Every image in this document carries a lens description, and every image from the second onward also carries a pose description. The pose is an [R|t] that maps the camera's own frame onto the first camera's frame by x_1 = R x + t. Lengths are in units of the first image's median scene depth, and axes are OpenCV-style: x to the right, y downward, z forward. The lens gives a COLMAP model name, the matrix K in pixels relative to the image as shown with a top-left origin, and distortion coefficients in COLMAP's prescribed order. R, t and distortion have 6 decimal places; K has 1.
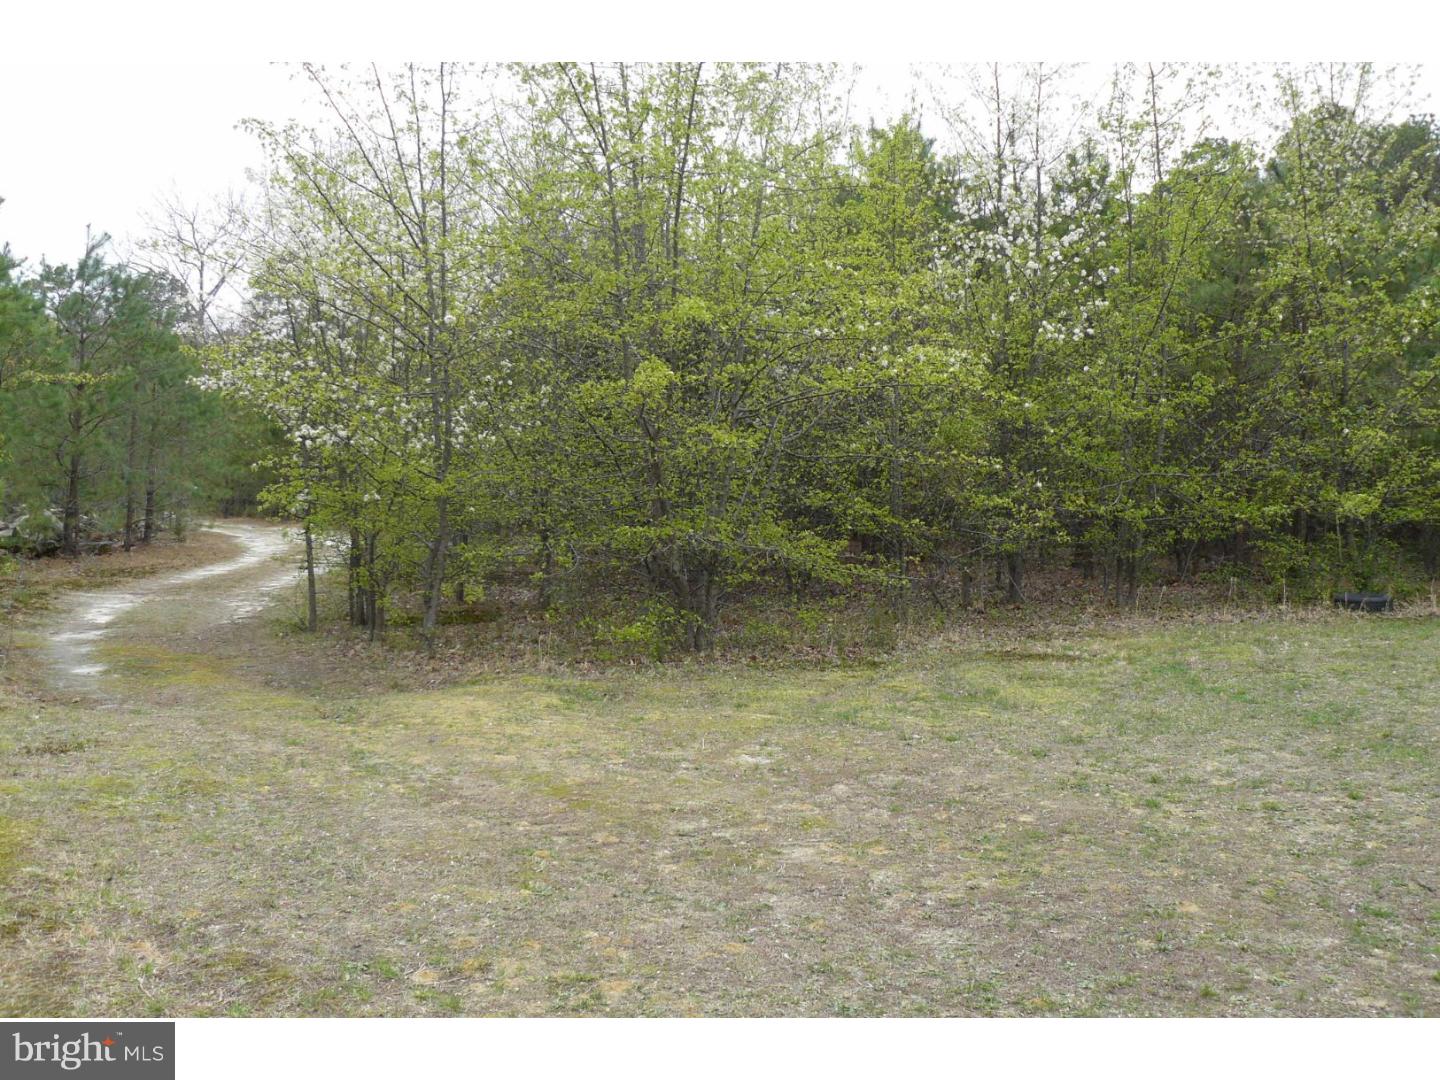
lens RADIAL K [[1570.1, 0, 720.7], [0, 1570.1, 539.7], [0, 0, 1]] dist [-0.111857, 0.000000]
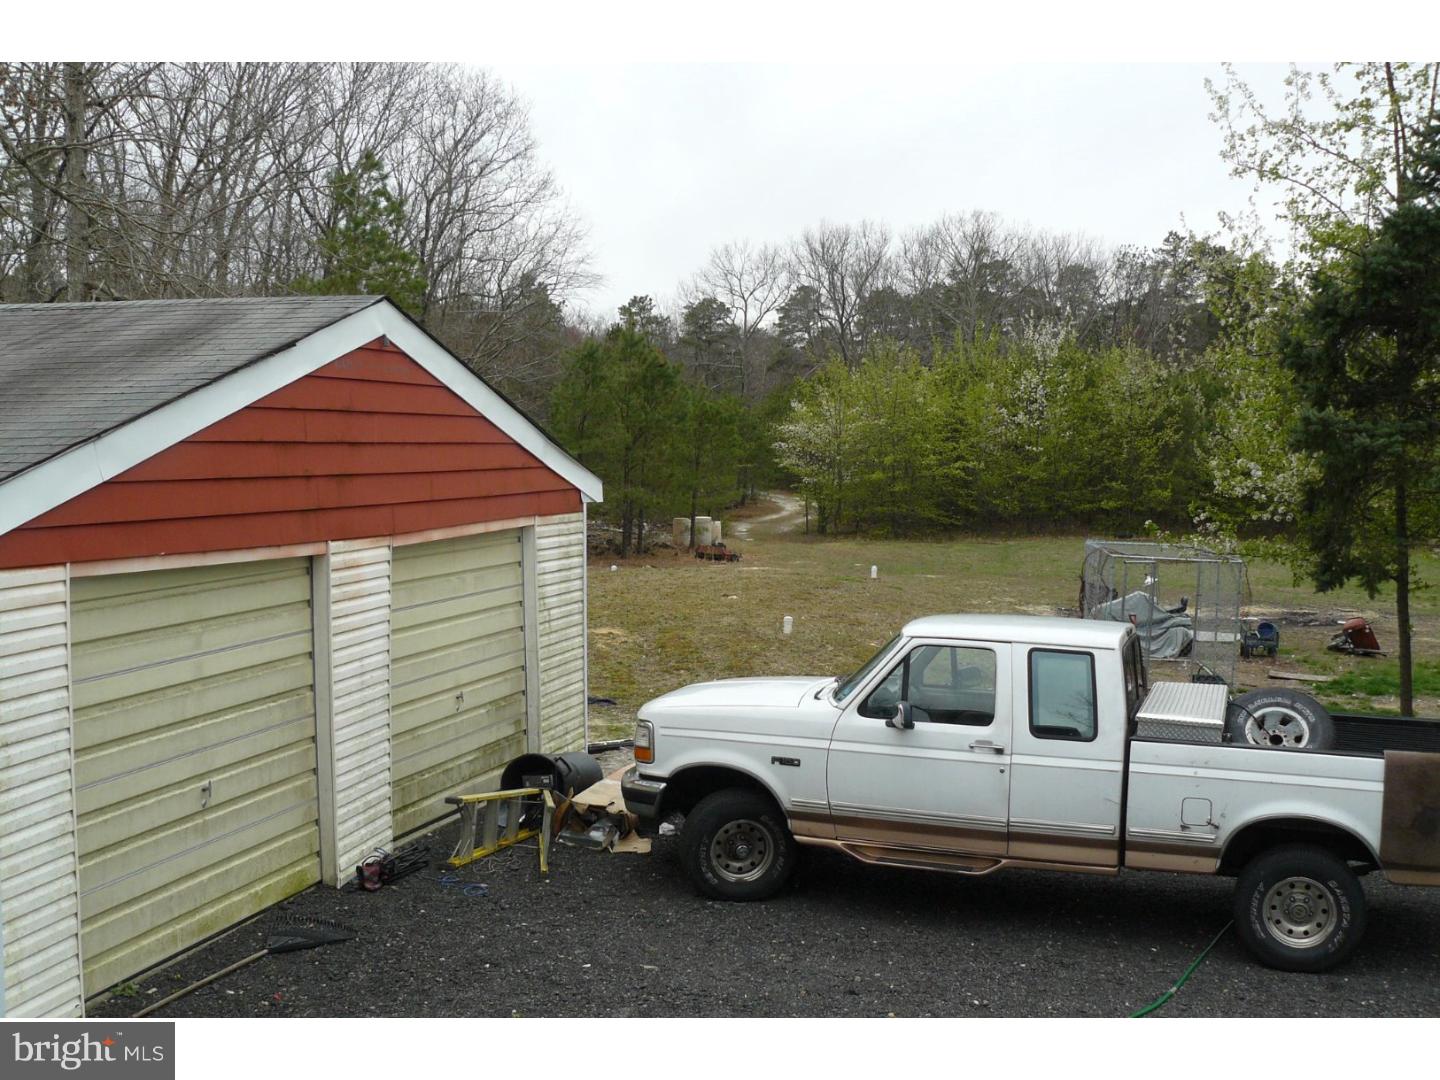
lens RADIAL K [[1570.1, 0, 718.5], [0, 1570.1, 540.7], [0, 0, 1]] dist [-0.111857, 0.000000]
pose [[0.947854, 0.030137, -0.317278, 0.437176], [-0.021444, 0.999294, 0.030856, -0.019782], [0.317984, -0.022443, 0.947830, -1.572977]]
